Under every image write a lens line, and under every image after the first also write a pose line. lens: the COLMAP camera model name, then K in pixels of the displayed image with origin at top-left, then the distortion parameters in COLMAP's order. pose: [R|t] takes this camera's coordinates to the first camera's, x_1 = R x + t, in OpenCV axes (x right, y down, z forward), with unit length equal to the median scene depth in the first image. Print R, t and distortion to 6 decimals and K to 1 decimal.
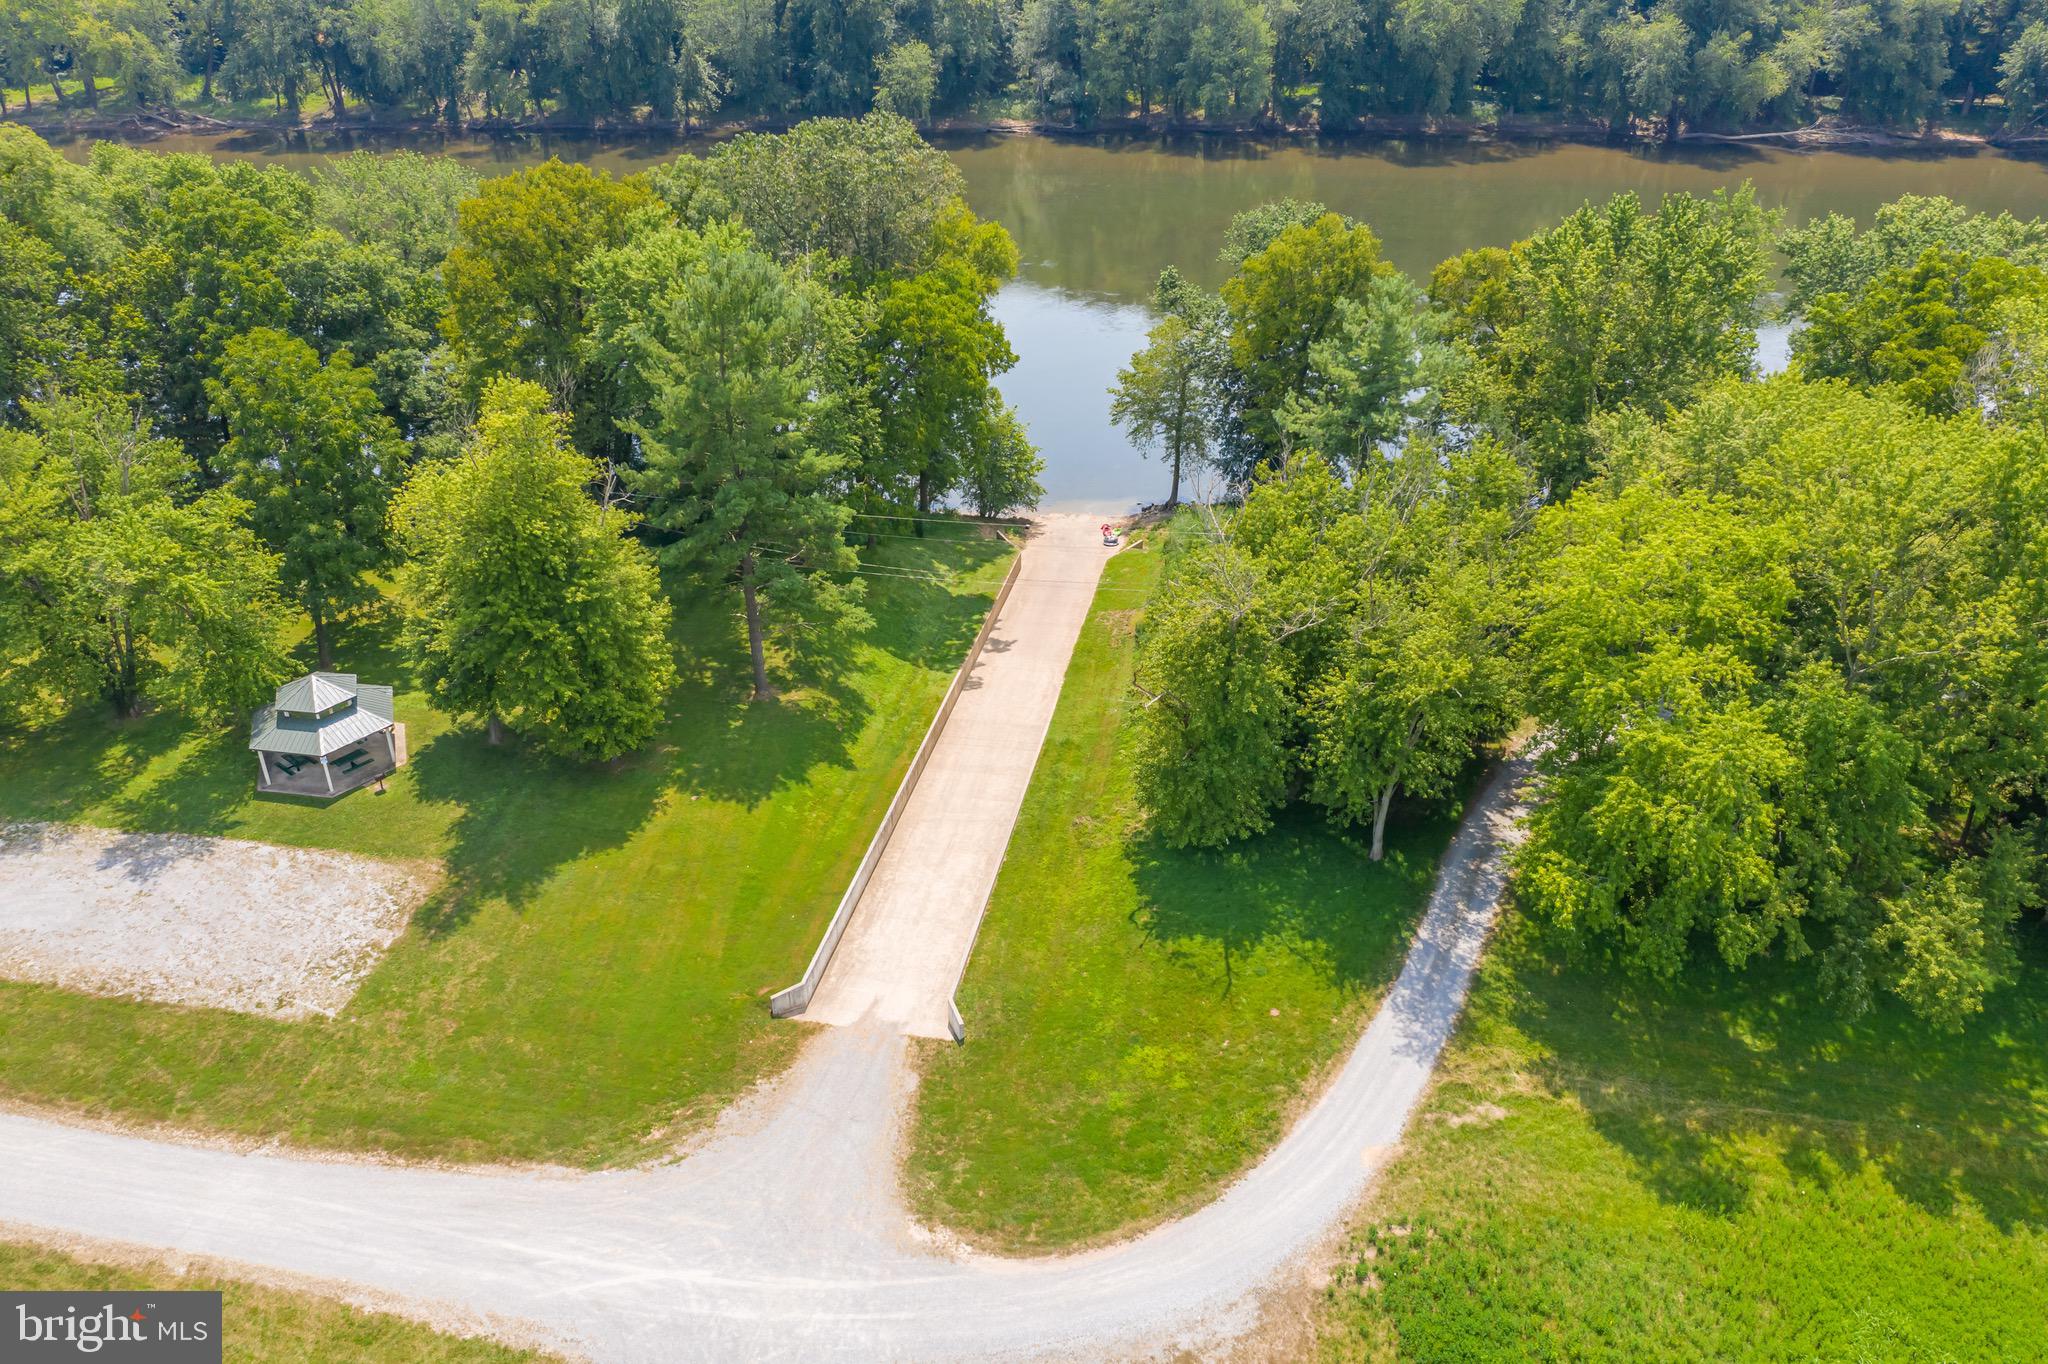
lens RADIAL K [[1608.8, 0, 1022.7], [0, 1608.8, 677.3], [0, 0, 1]] dist [-0.009809, -0.003371]
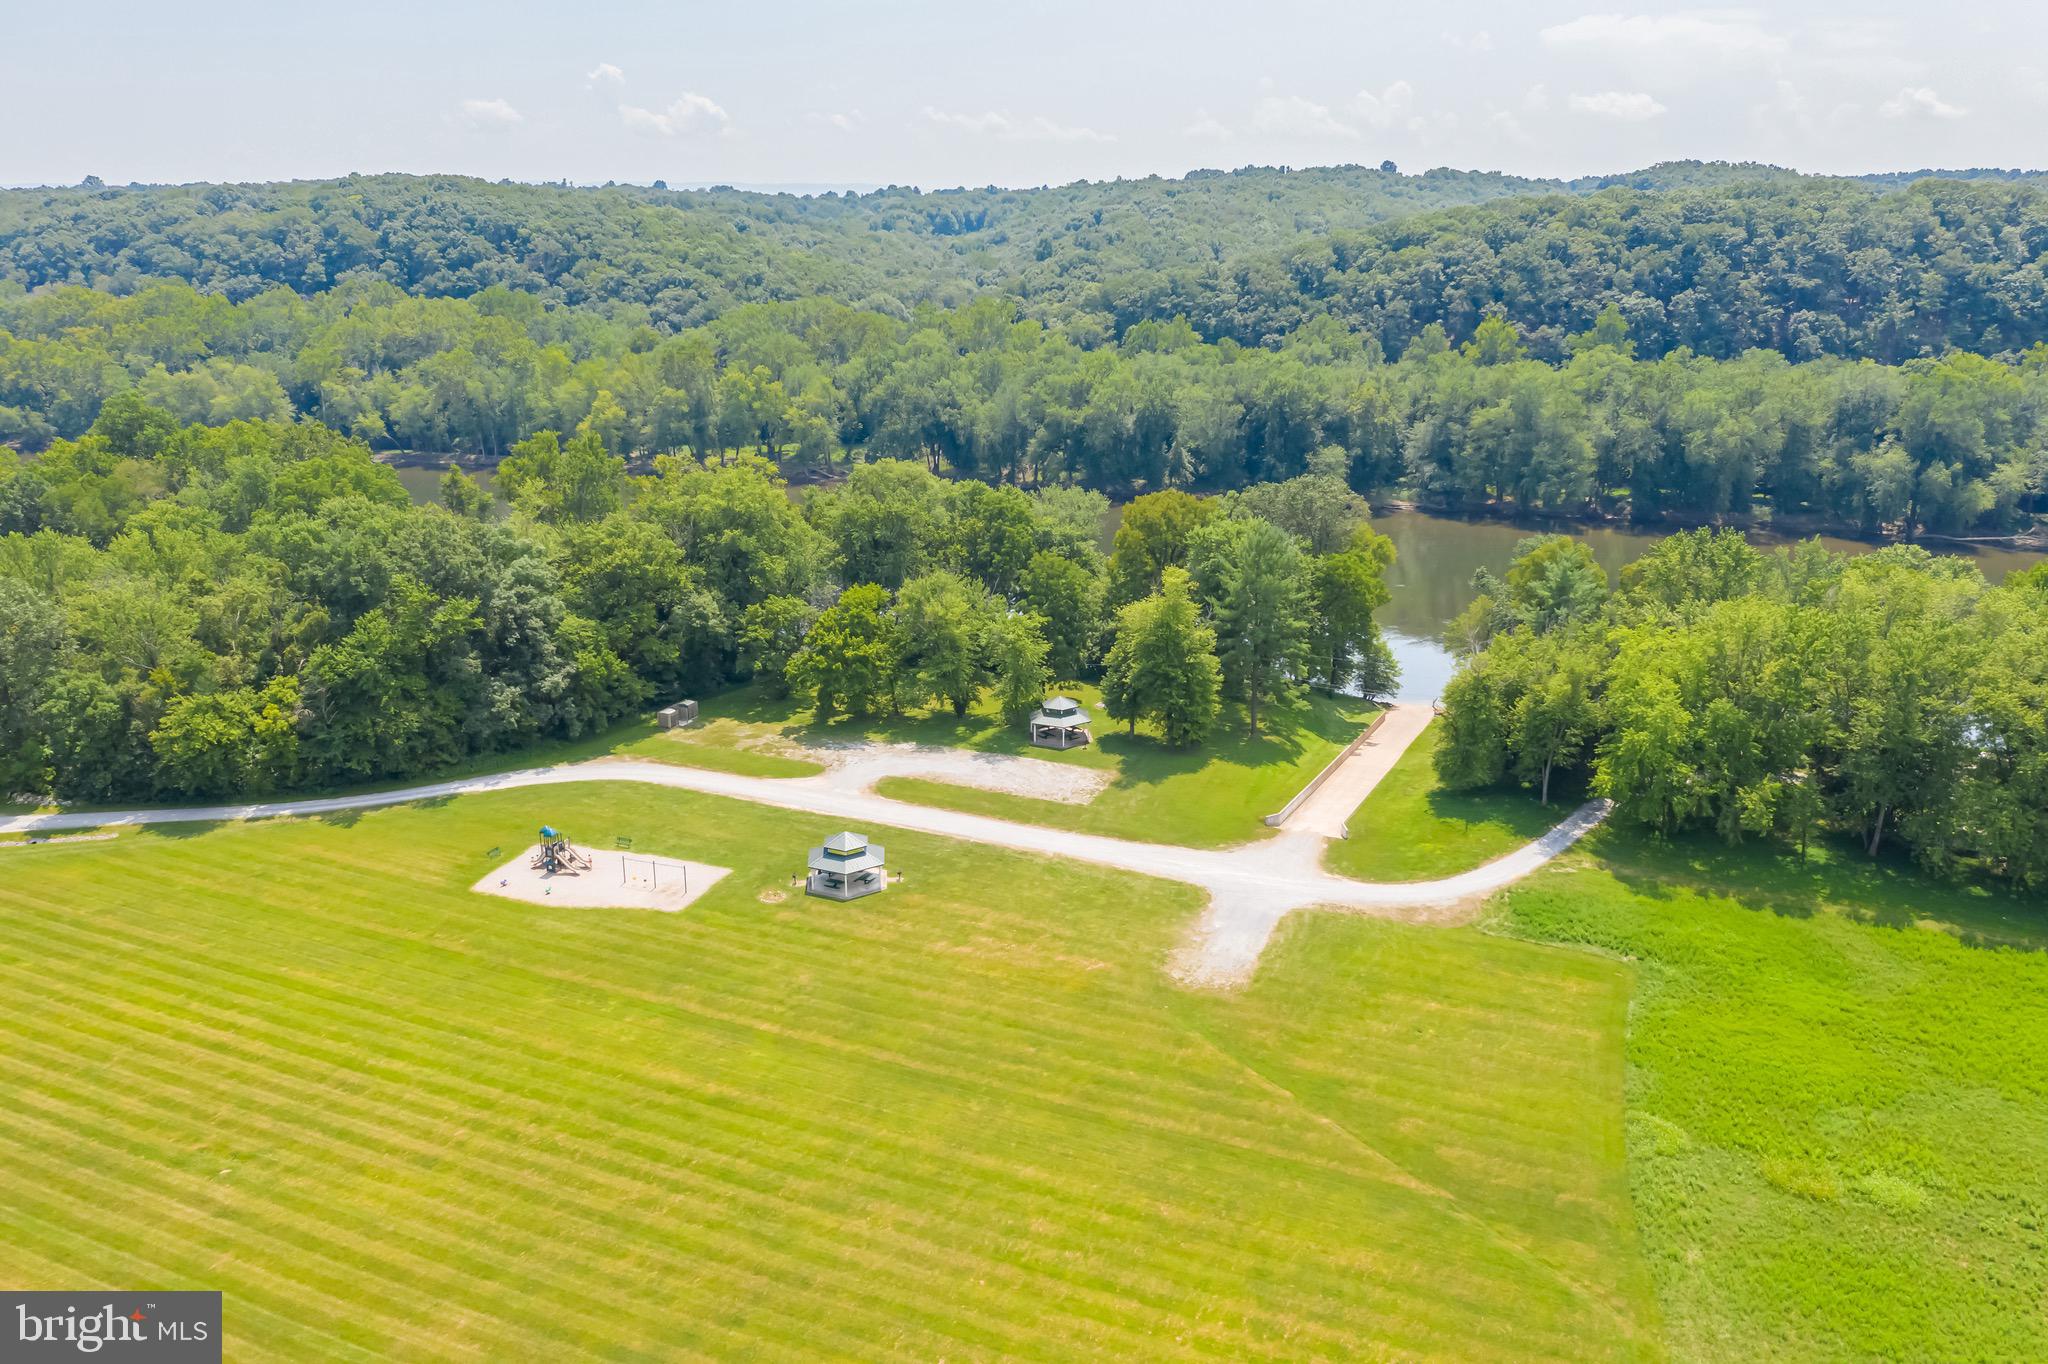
lens RADIAL K [[1614.0, 0, 1029.3], [0, 1614.0, 676.5], [0, 0, 1]] dist [-0.008630, -0.002573]
pose [[0.971729, 0.073040, -0.224519, 0.015781], [-0.123169, 0.968114, -0.218137, 0.377198], [0.201427, 0.239624, 0.949741, -0.928170]]
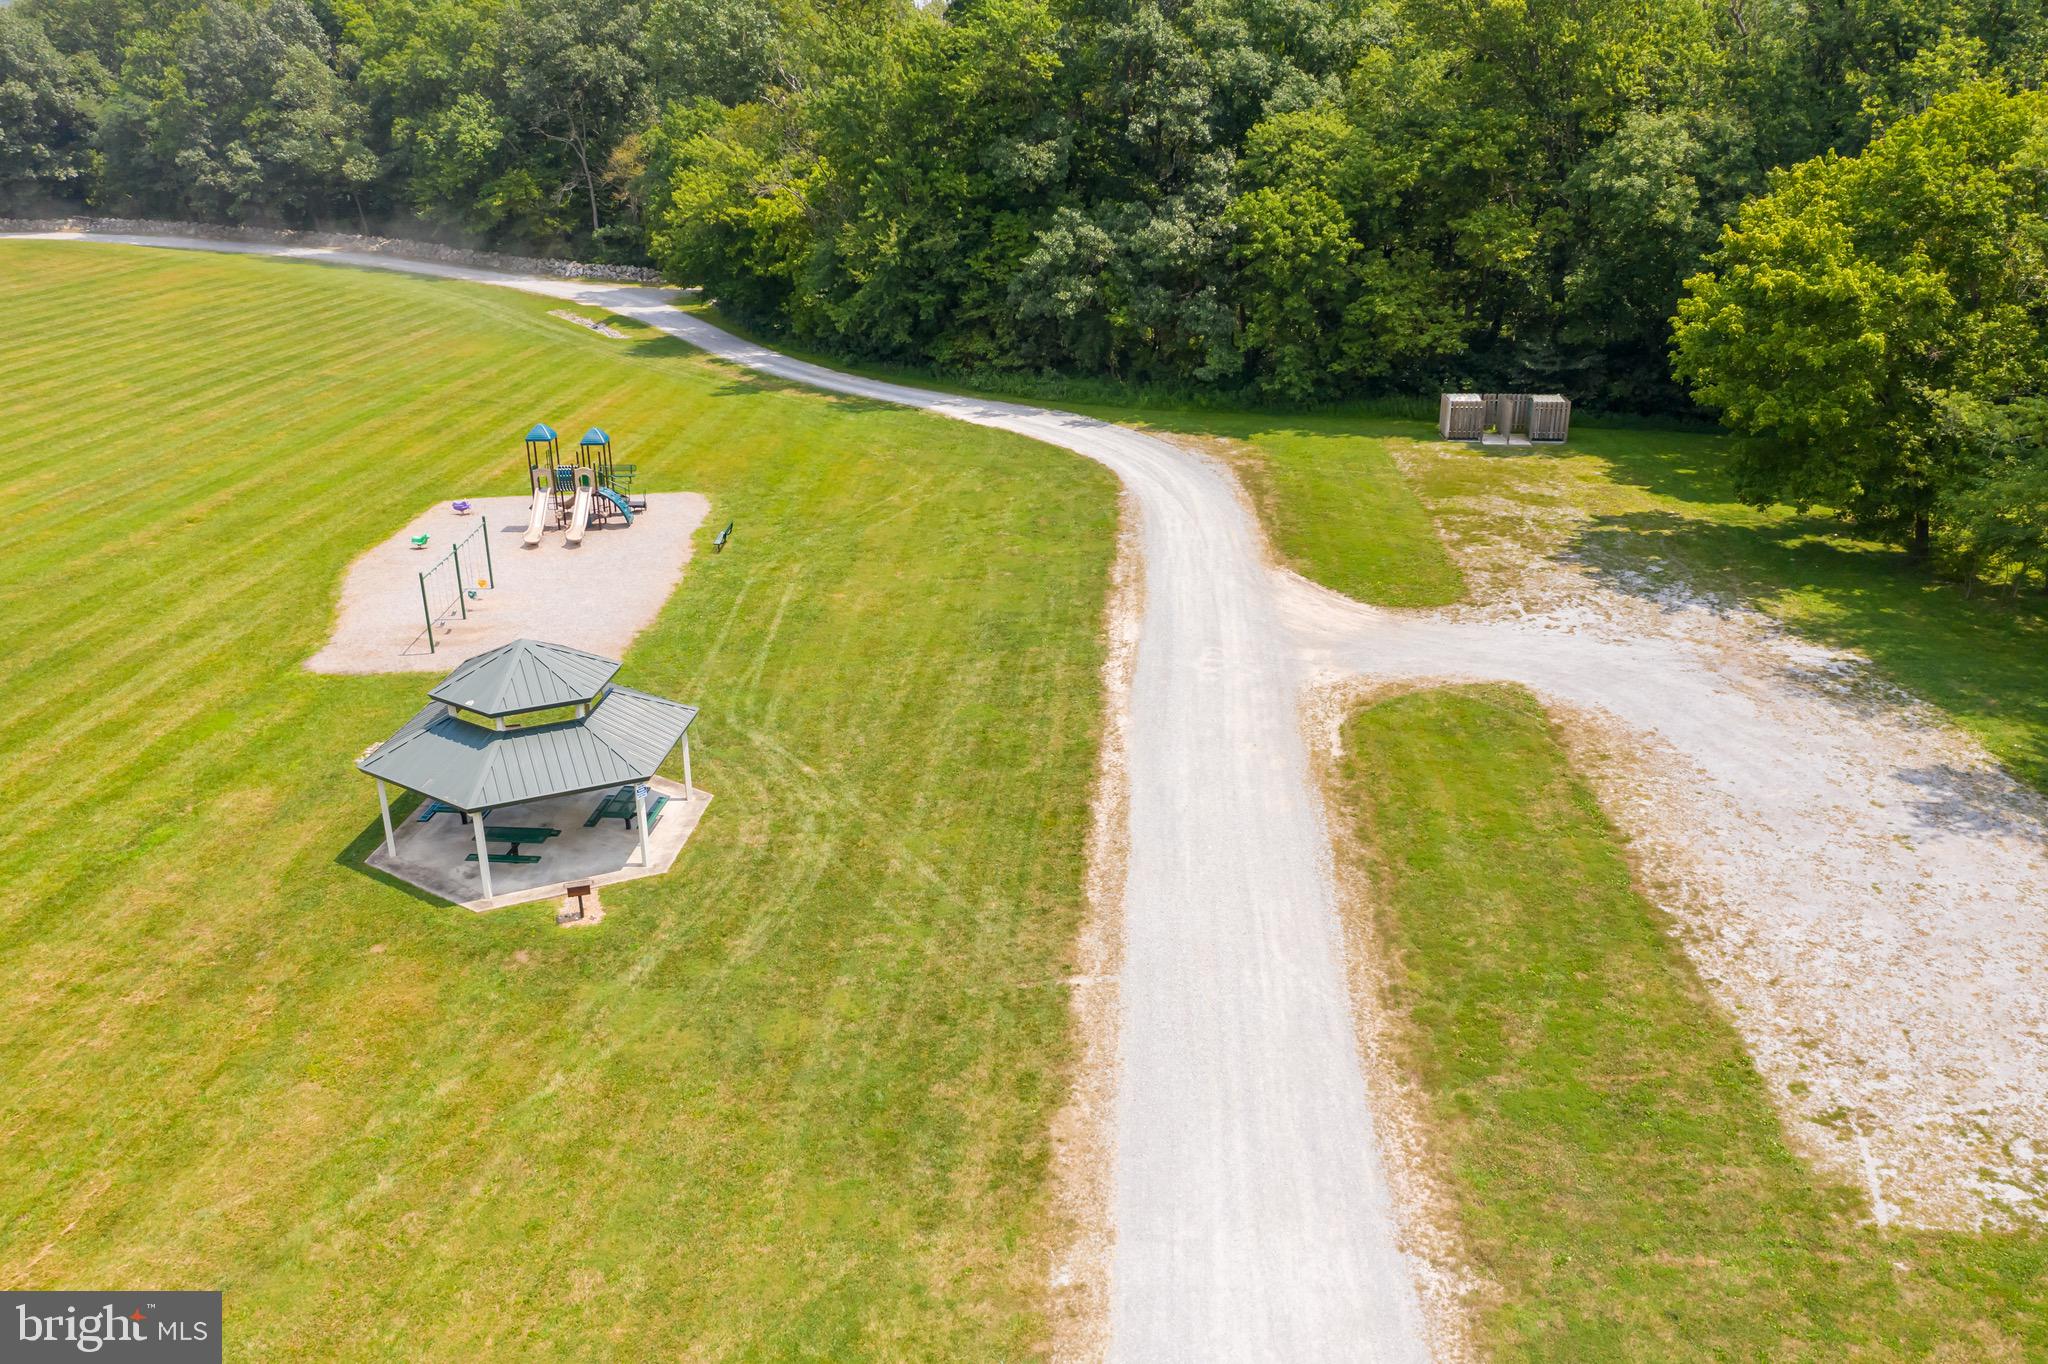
lens RADIAL K [[1614.1, 0, 1029.7], [0, 1614.1, 676.9], [0, 0, 1]] dist [-0.004118, -0.007184]
pose [[0.118993, 0.366180, -0.922905, -0.102670], [-0.493871, 0.828195, 0.264925, 0.069444], [0.861355, 0.424271, 0.279395, 0.445083]]
